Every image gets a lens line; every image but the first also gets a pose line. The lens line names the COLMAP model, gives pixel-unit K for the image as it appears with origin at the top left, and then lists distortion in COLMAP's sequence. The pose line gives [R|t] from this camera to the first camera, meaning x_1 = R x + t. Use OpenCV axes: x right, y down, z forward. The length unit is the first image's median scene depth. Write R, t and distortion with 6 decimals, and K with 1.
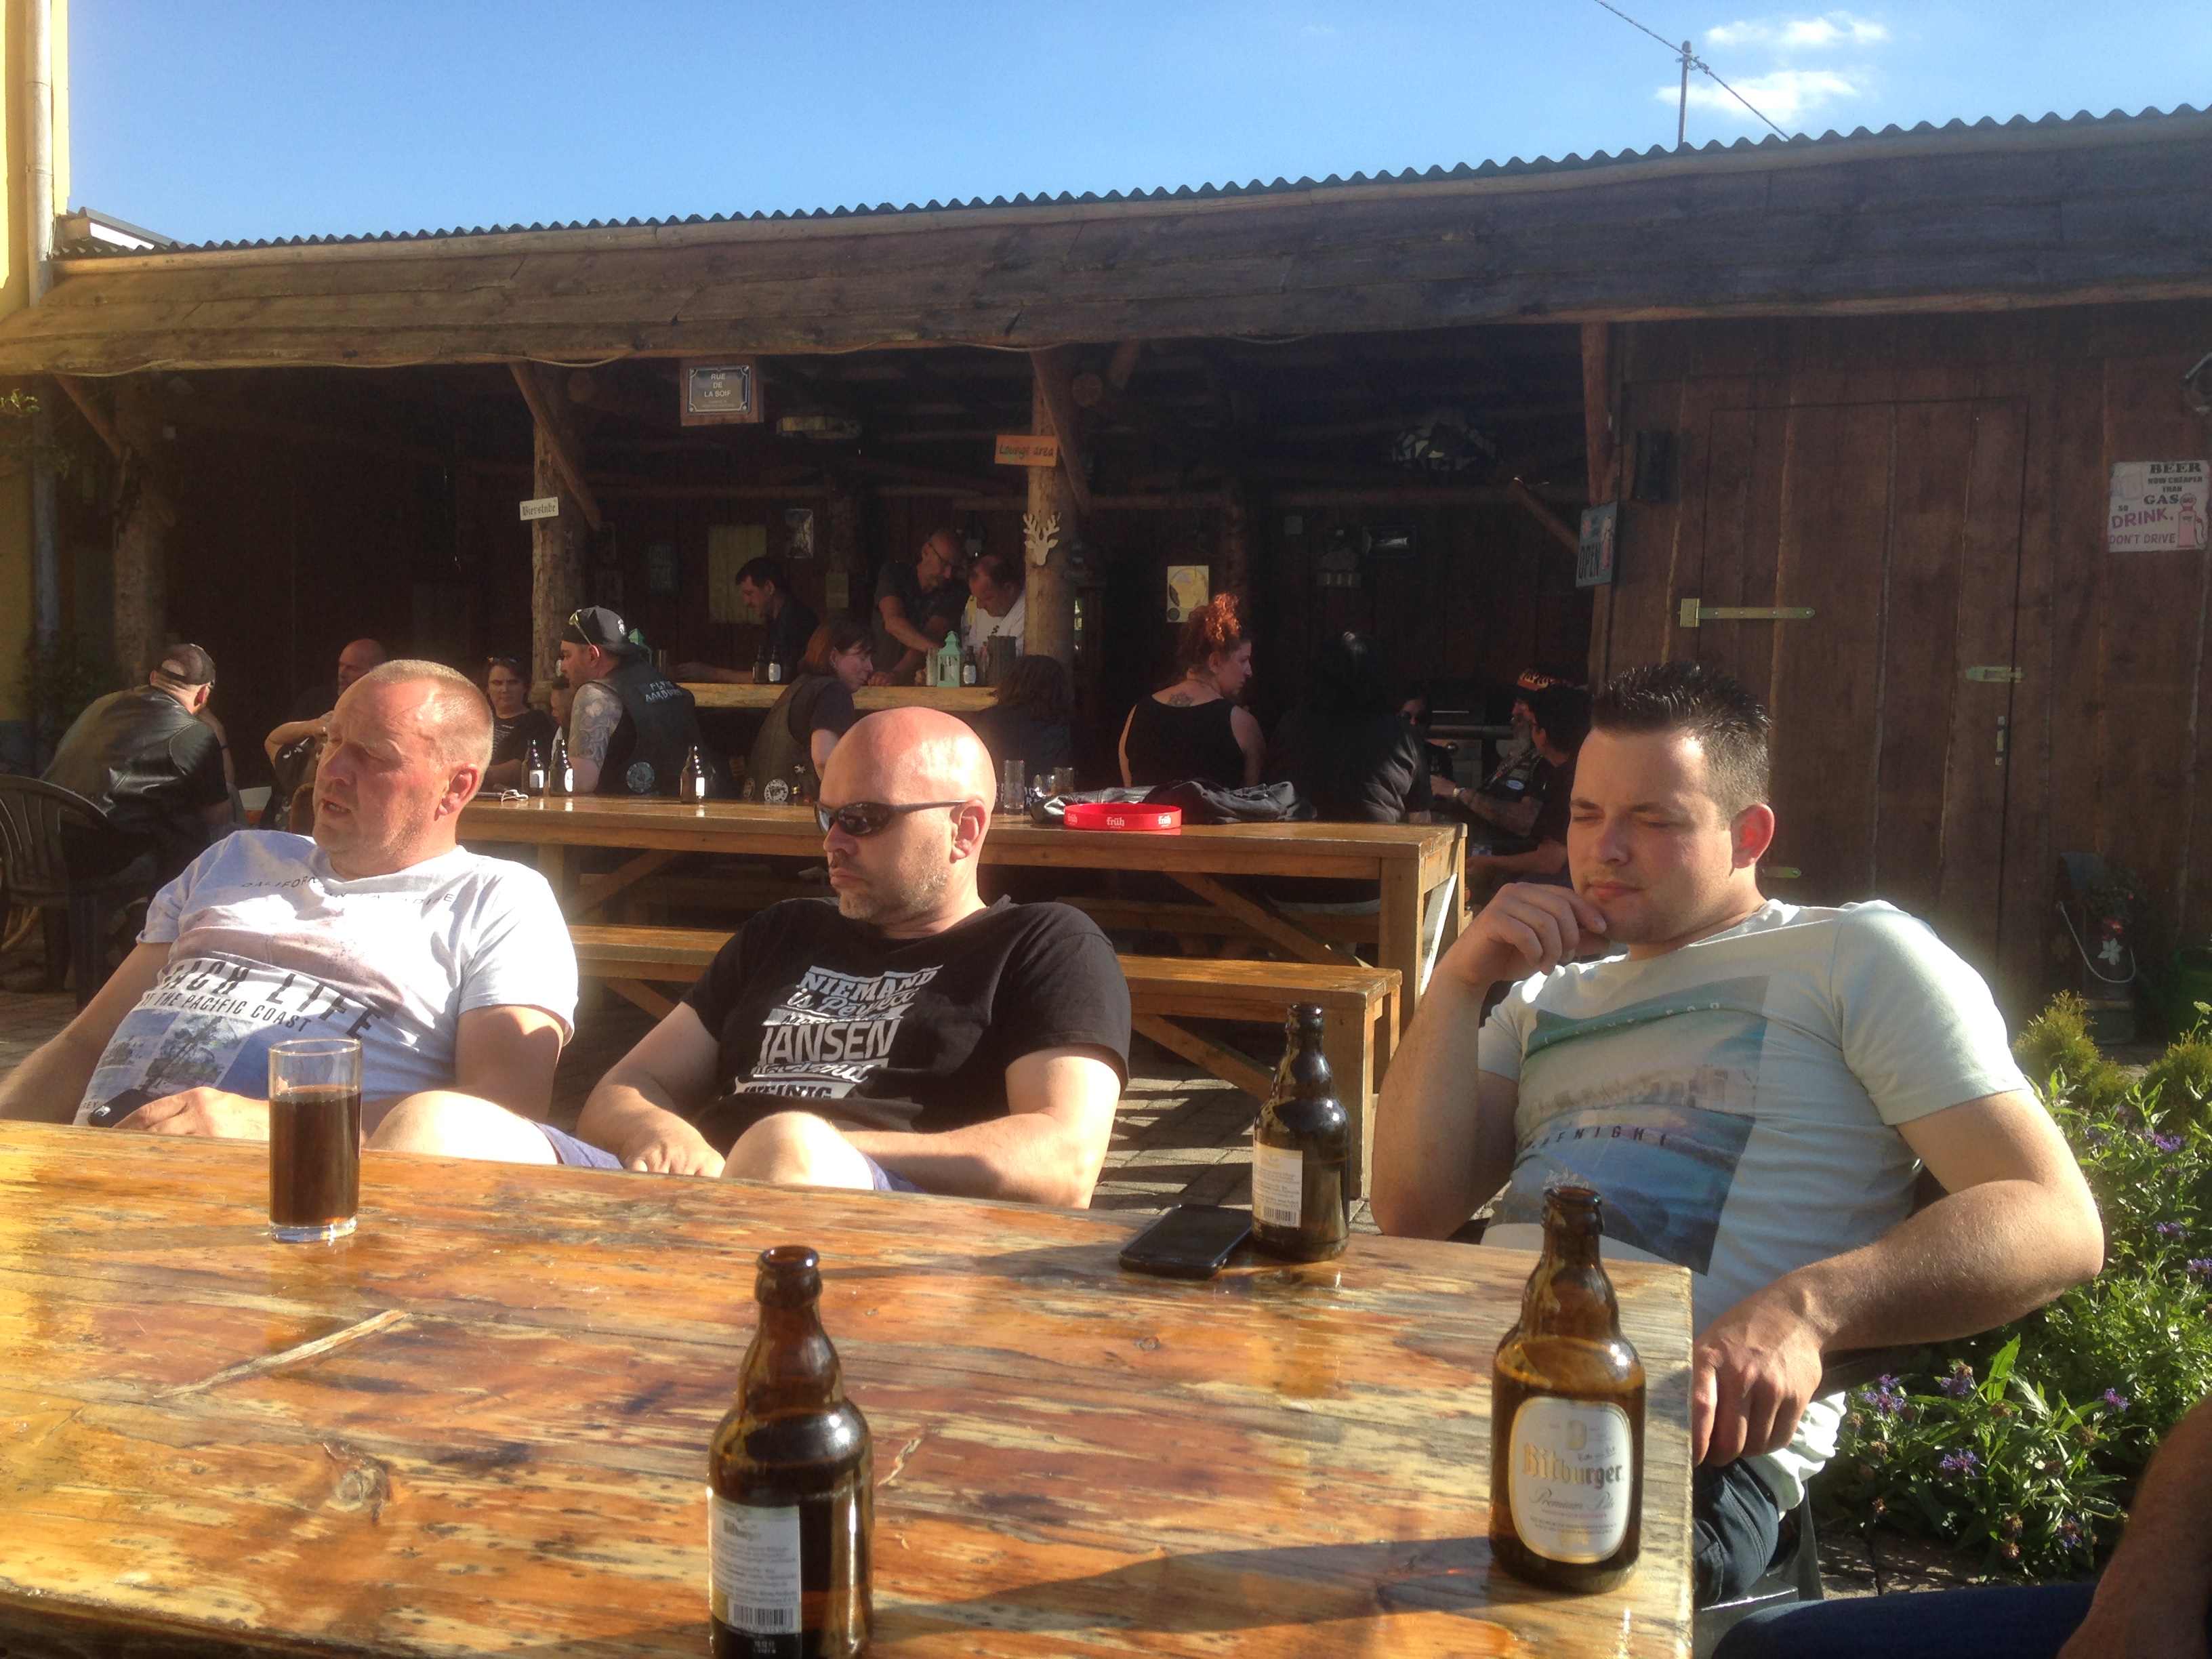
lens RADIAL K [[2018.9, 0, 1094.1], [0, 2018.9, 831.5], [0, 0, 1]] dist [0.196498, -0.300249]
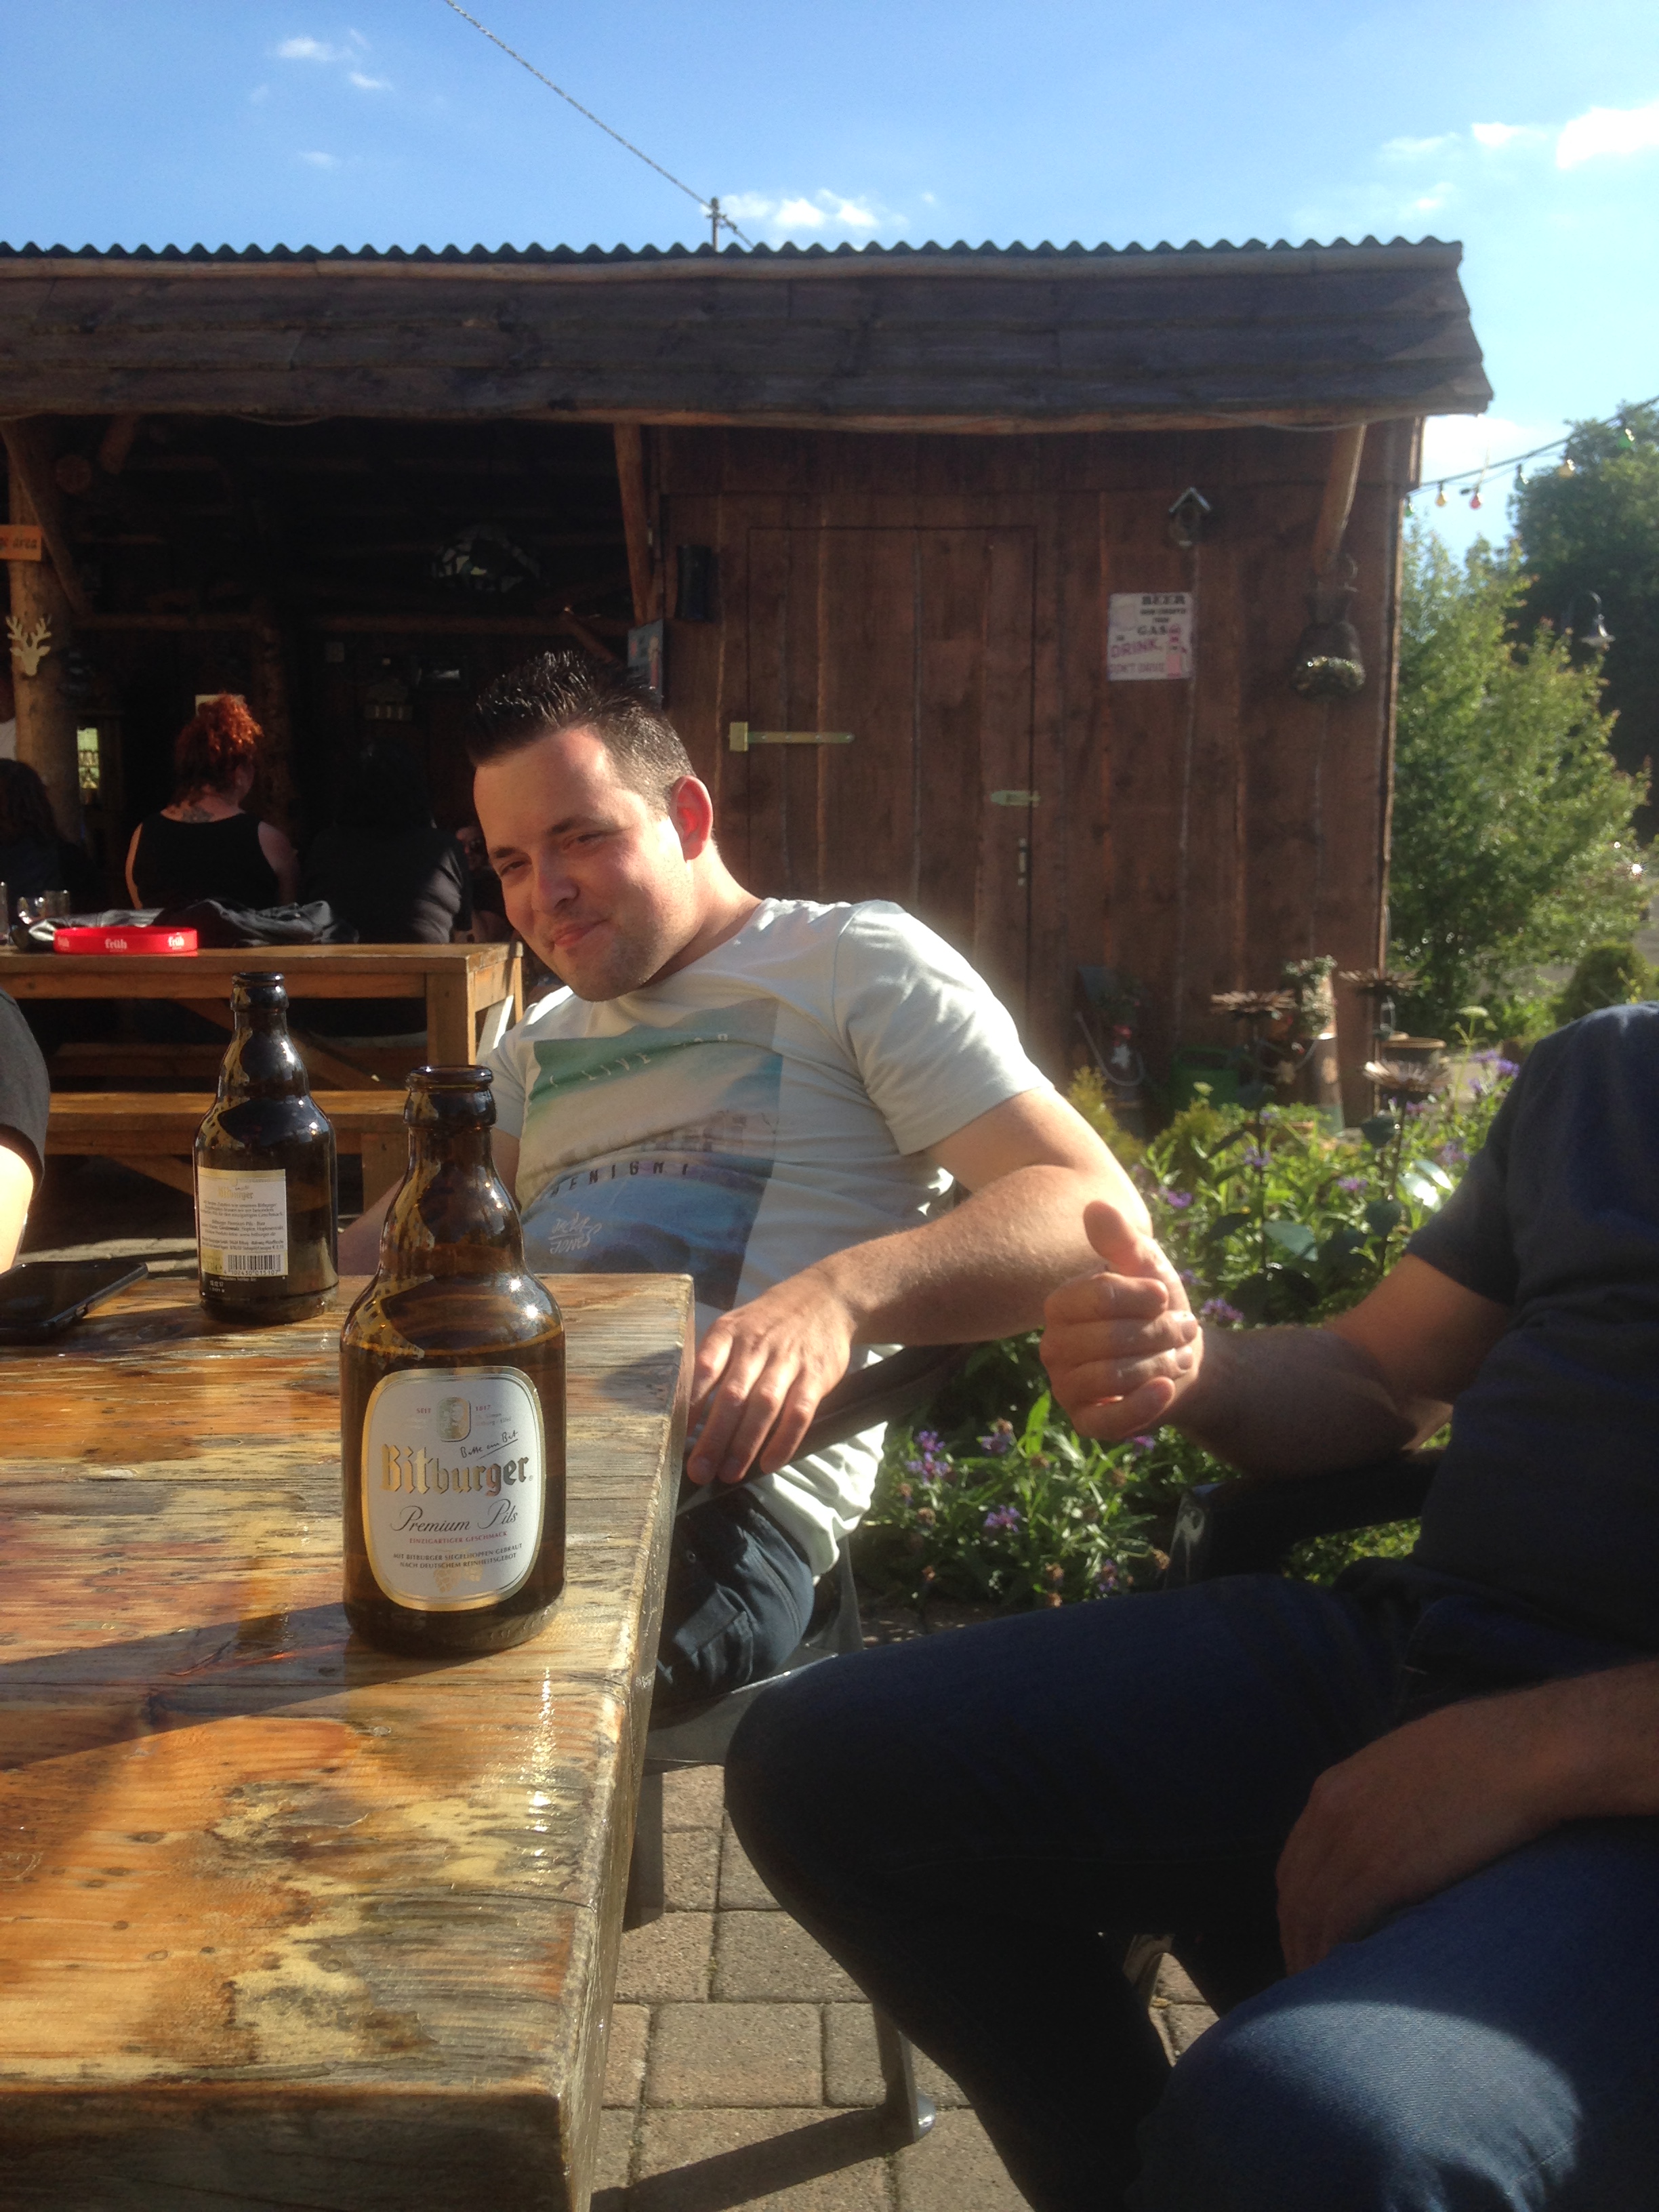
lens RADIAL K [[1996.4, 0, 800.9], [0, 1996.4, 1110.9], [0, 0, 1]] dist [0.165785, -0.252215]
pose [[0.954510, -0.051322, 0.293728, 0.051531], [0.038123, 0.997997, 0.050488, 0.055177], [-0.295730, -0.036994, 0.954555, 0.119202]]
